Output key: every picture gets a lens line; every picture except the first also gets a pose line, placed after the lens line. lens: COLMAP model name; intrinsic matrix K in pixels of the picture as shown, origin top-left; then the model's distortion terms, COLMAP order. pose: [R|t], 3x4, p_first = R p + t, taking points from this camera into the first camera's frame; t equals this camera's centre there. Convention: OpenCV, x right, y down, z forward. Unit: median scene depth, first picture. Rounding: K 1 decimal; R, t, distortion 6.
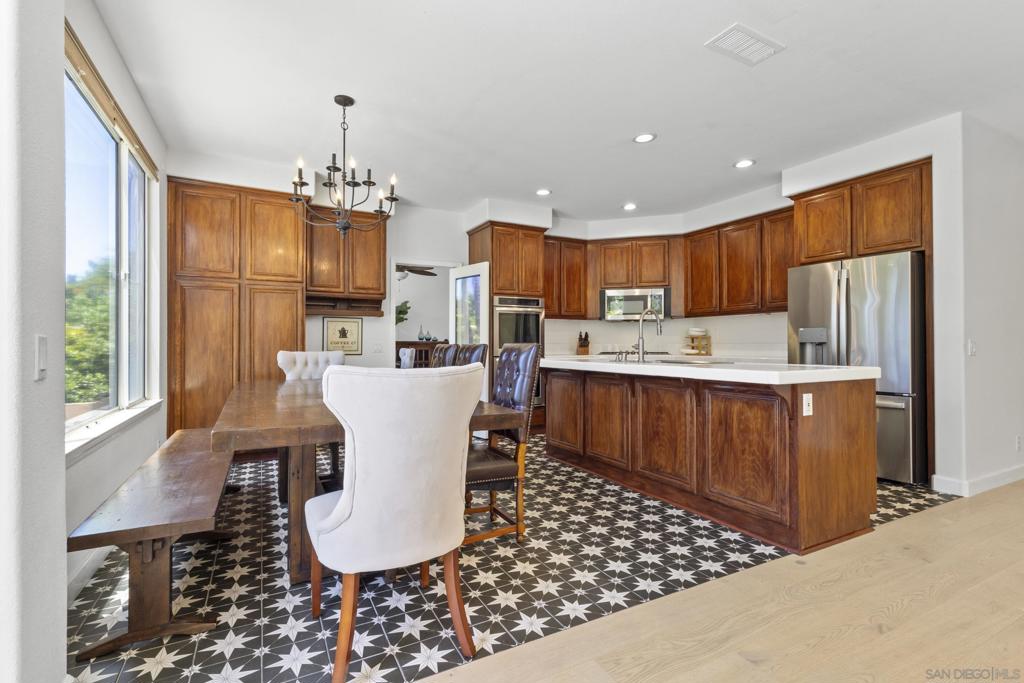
lens RADIAL K [[471.1, 0, 512.0], [0, 471.1, 341.5], [0, 0, 1]] dist [0.001538, 0.000419]
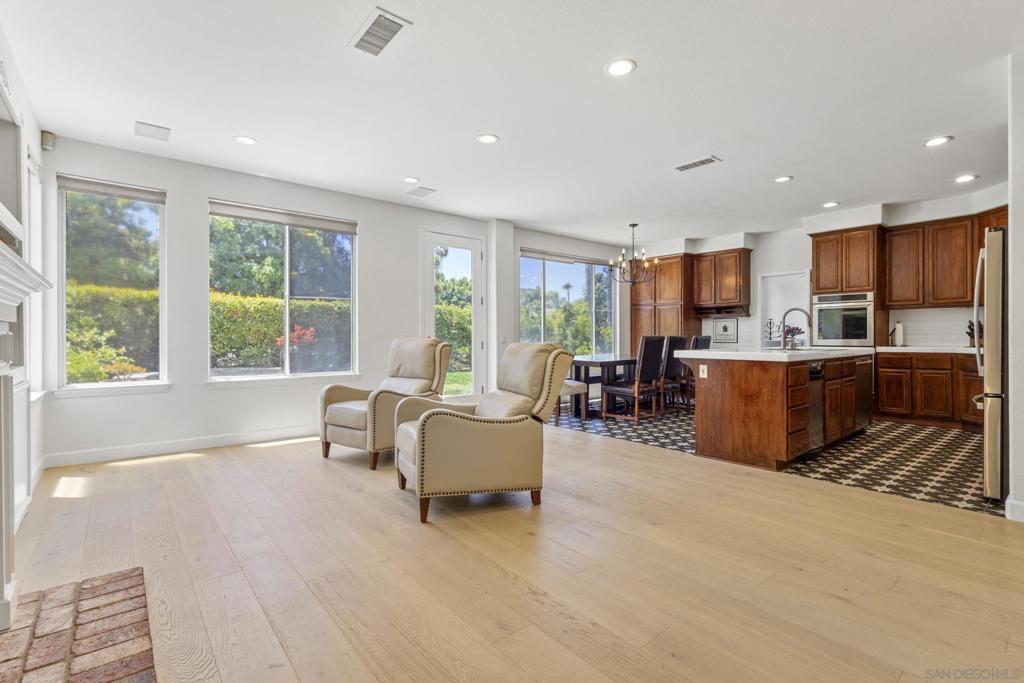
lens RADIAL K [[471.1, 0, 512.0], [0, 471.1, 341.5], [0, 0, 1]] dist [0.001538, 0.000419]
pose [[0.226120, 0.012336, -0.974021, 0.989294], [0.007172, 0.999872, 0.014329, -0.002249], [0.974073, -0.010226, 0.226002, -0.030417]]
